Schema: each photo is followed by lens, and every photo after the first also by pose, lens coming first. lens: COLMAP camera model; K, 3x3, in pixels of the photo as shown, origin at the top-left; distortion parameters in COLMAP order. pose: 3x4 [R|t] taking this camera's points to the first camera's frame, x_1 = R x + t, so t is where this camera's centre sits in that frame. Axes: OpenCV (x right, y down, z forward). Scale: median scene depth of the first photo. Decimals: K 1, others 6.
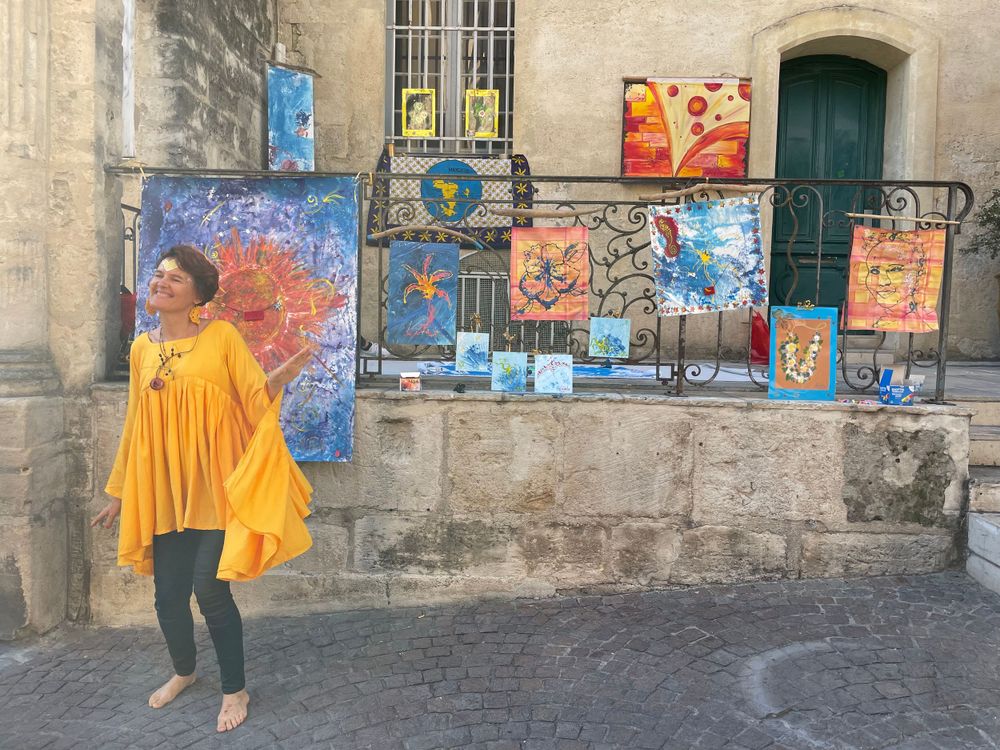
lens RADIAL K [[738.1, 0, 502.8], [0, 738.1, 366.1], [0, 0, 1]] dist [0.075433, -0.099799]
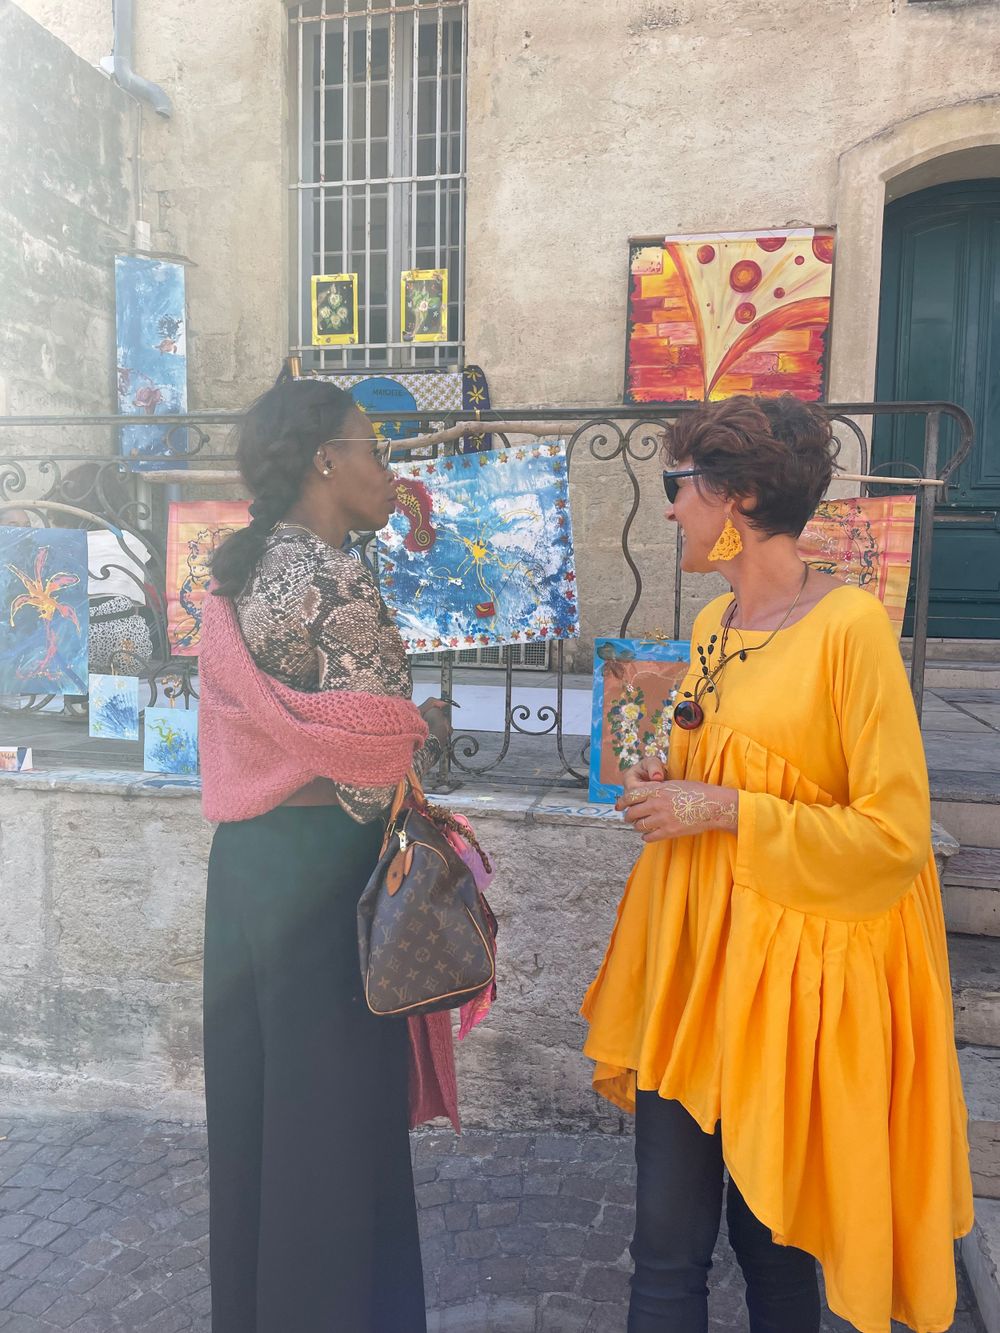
lens RADIAL K [[987.1, 0, 500.0], [0, 987.1, 666.5], [0, 0, 1]] dist [0.076689, -0.099459]
pose [[0.983645, 0.011727, -0.179736, 0.420414], [-0.007631, 0.999696, 0.023459, -0.074747], [0.179956, -0.021704, 0.983435, 0.252034]]
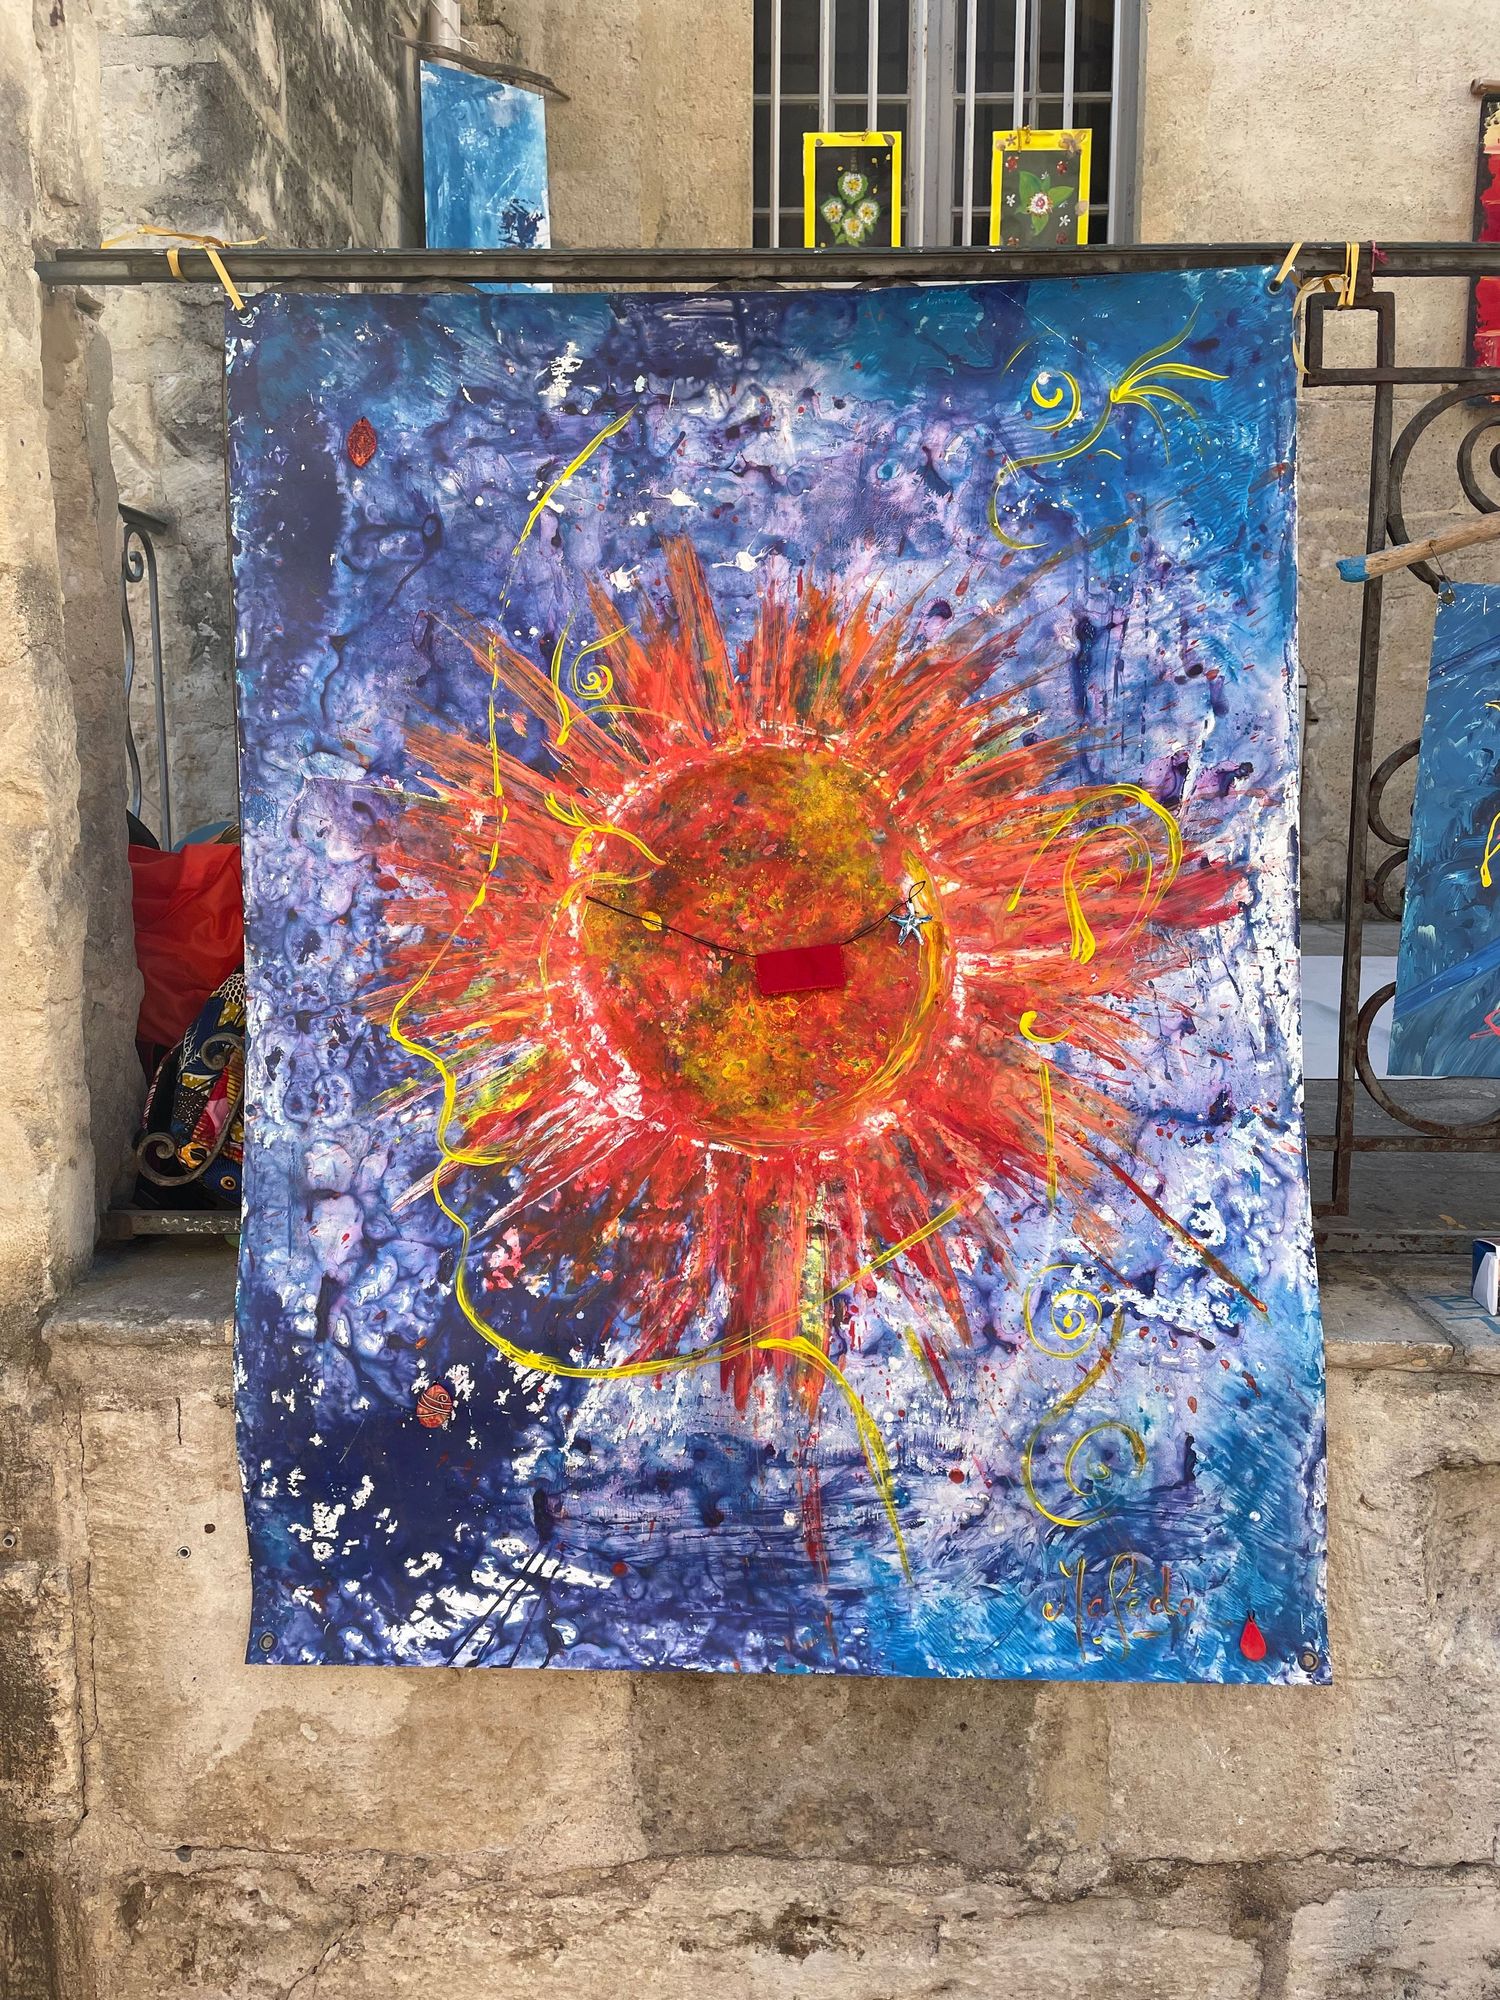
lens RADIAL K [[1484.1, 0, 754.2], [0, 1484.1, 980.6], [0, 0, 1]] dist [0.130047, -0.164425]
pose [[0.999798, -0.019597, 0.004567, -0.345557], [0.019129, 0.996084, 0.086319, -0.100547], [-0.006241, -0.086214, 0.996257, 0.573599]]
